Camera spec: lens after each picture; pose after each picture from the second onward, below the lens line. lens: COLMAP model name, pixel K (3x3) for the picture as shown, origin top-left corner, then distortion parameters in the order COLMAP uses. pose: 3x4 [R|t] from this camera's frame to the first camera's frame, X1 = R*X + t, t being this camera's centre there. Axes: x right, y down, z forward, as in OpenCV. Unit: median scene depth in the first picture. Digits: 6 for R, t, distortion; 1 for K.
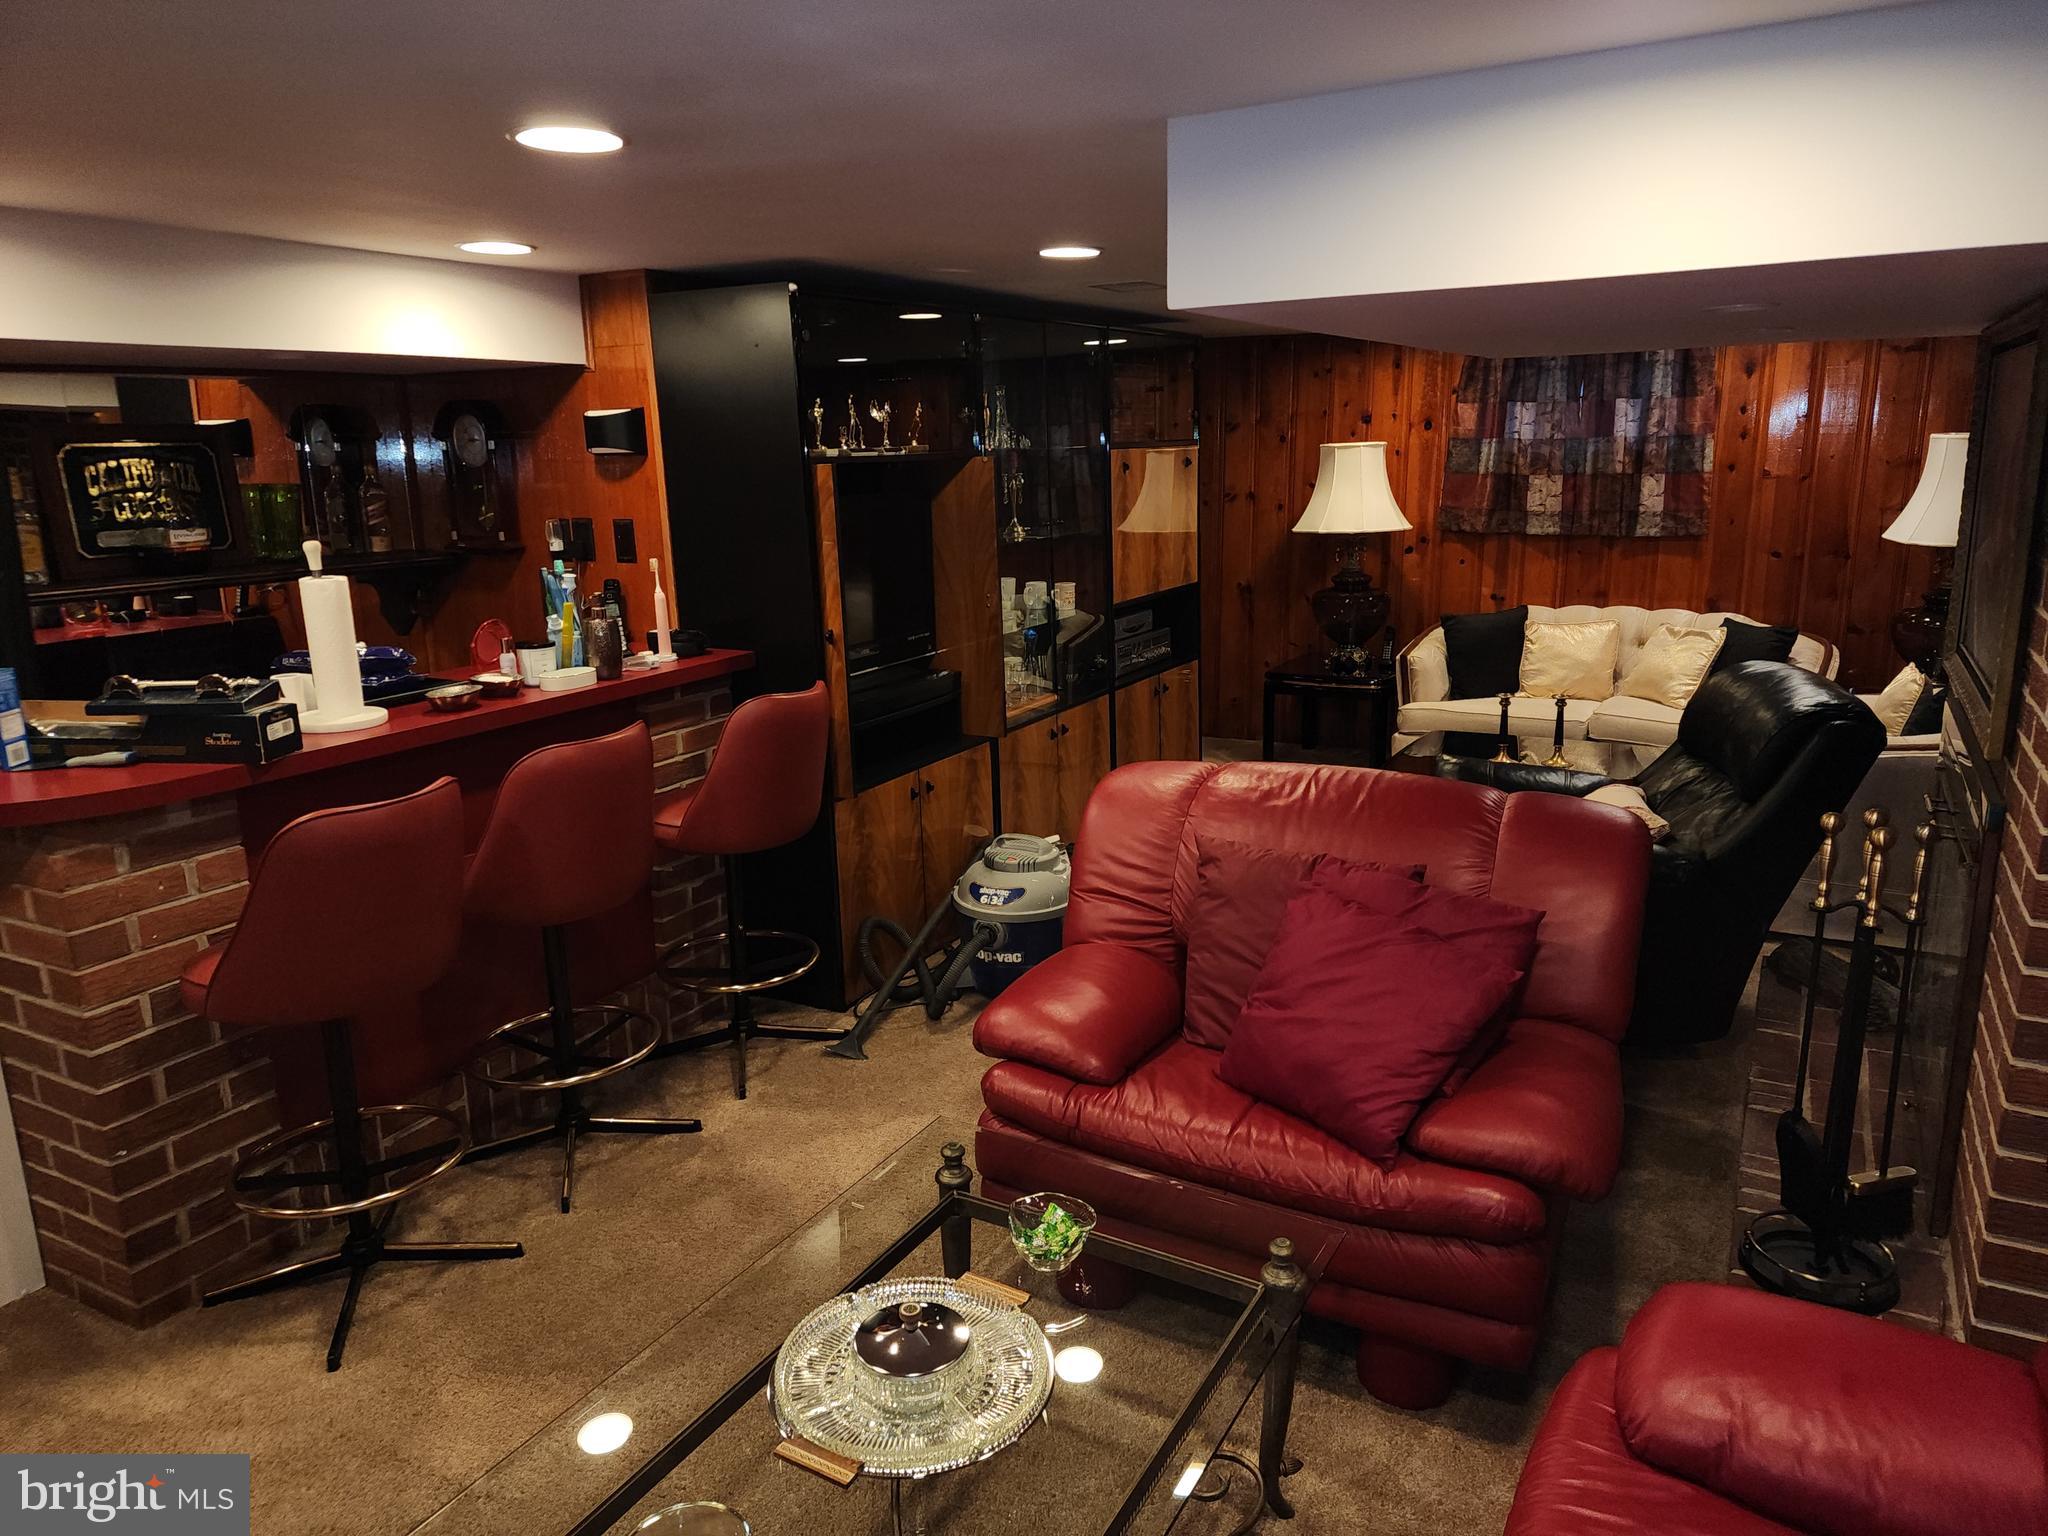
lens RADIAL K [[1375.2, 0, 1029.2], [0, 1375.2, 755.2], [0, 0, 1]] dist [0.076312, -0.006751]
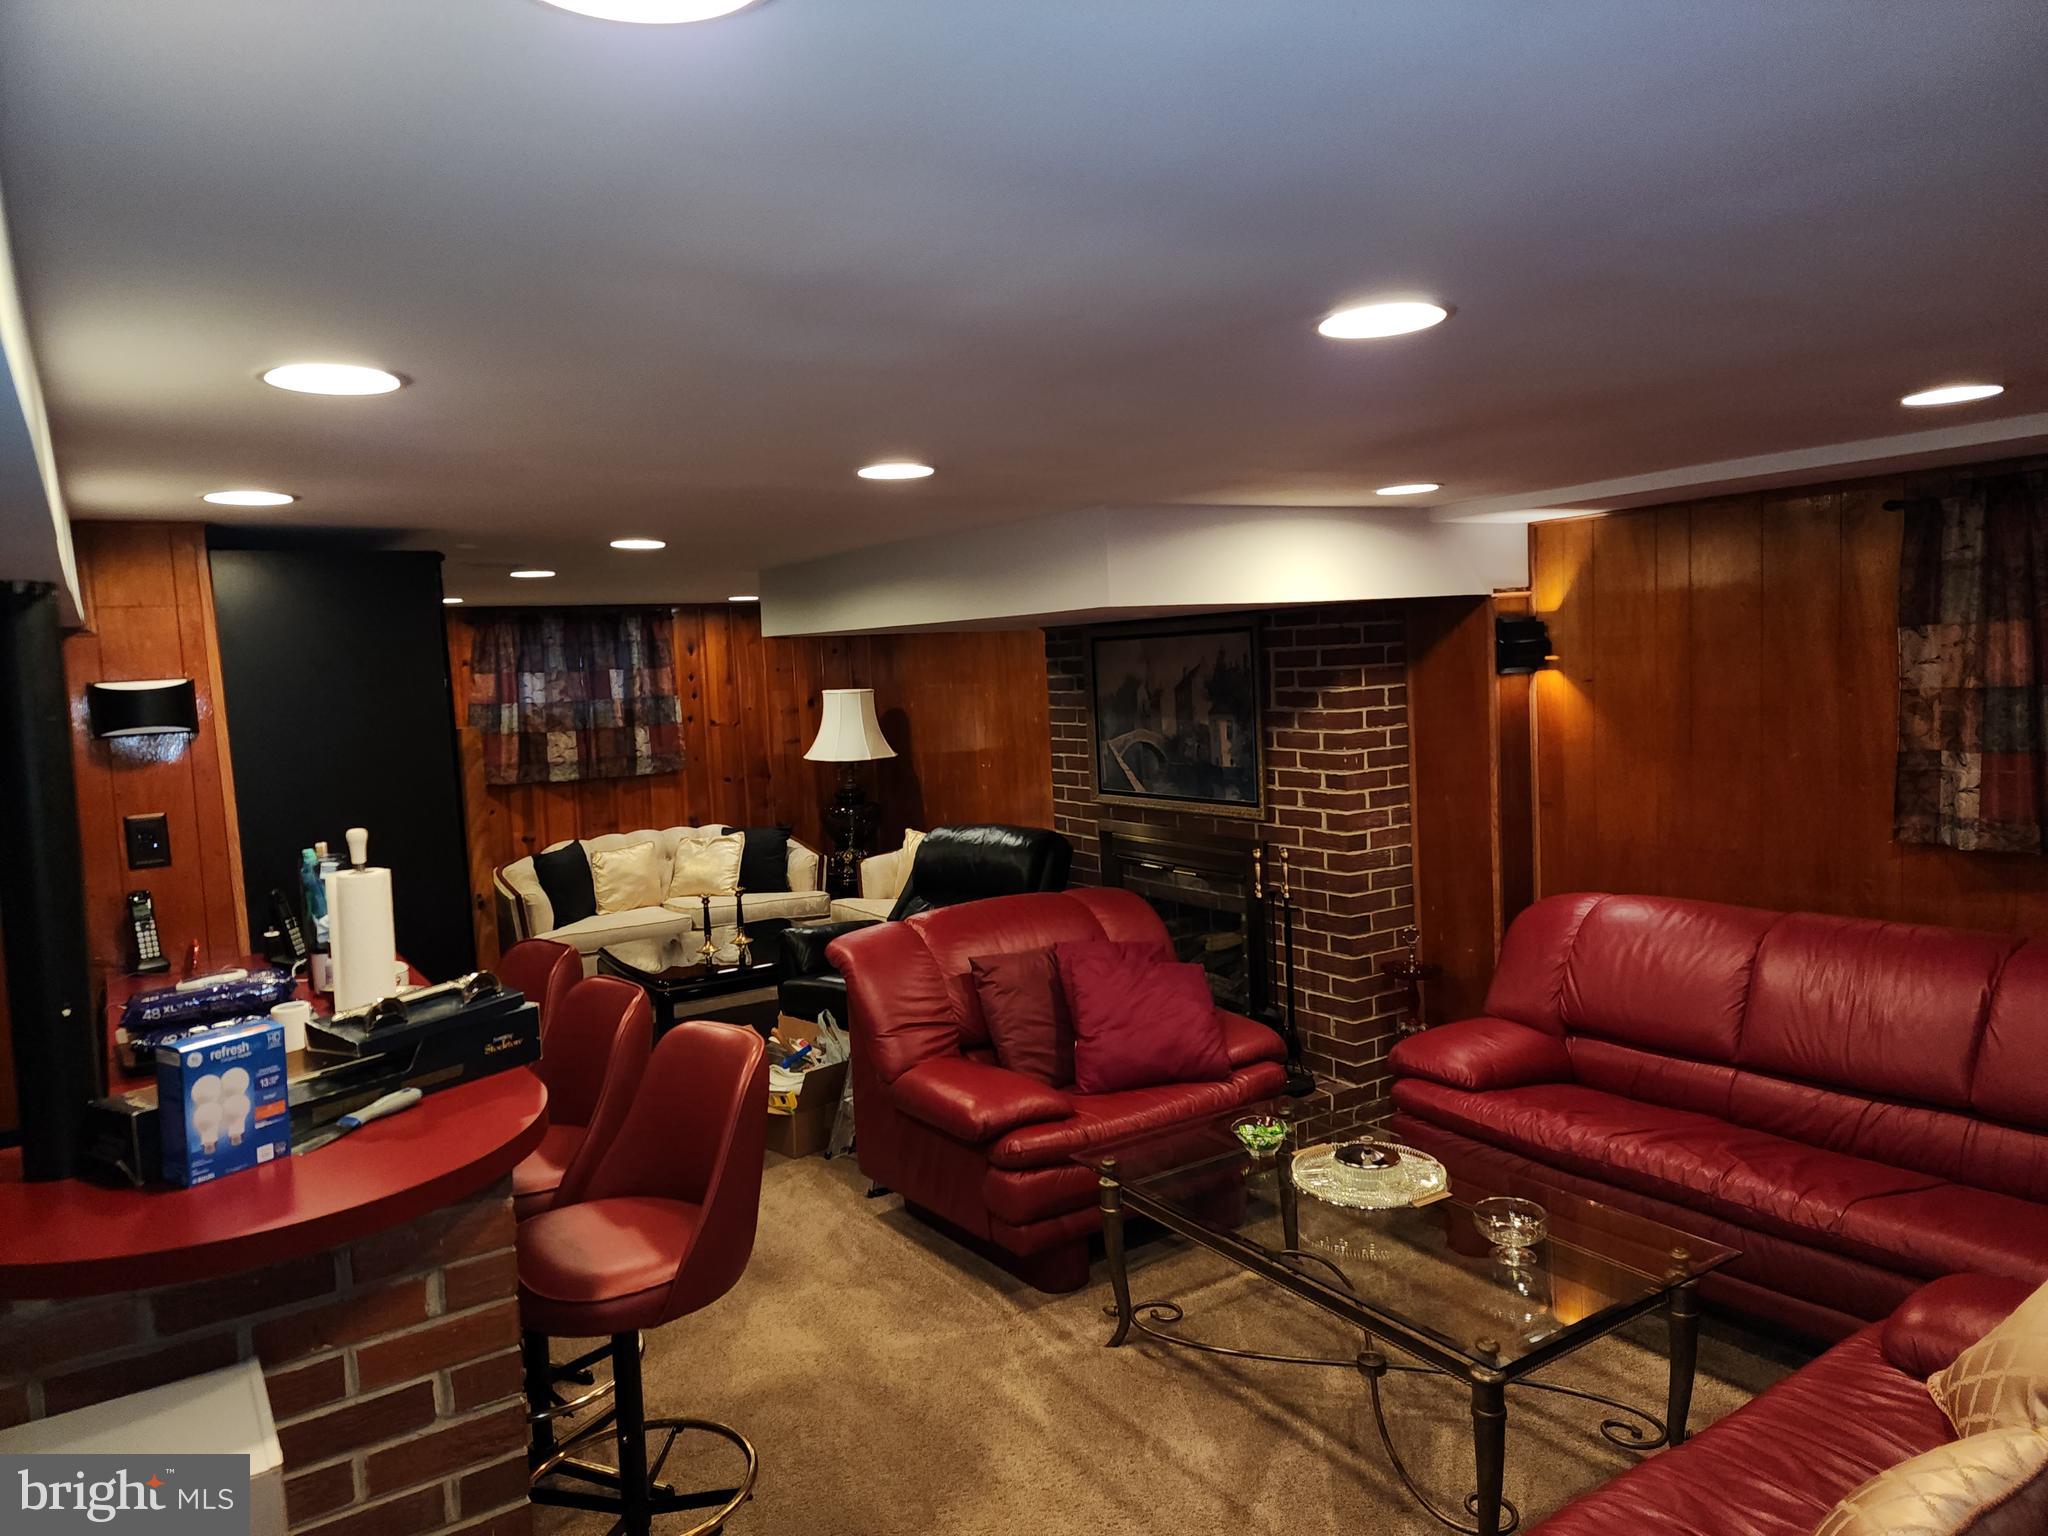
lens RADIAL K [[1375.2, 0, 1033.3], [0, 1375.2, 773.0], [0, 0, 1]] dist [0.076312, -0.006751]
pose [[0.455475, -0.079130, 0.886725, -0.505564], [0.240904, 0.969836, -0.037196, -0.026842], [-0.857034, 0.230558, 0.460799, 0.122437]]
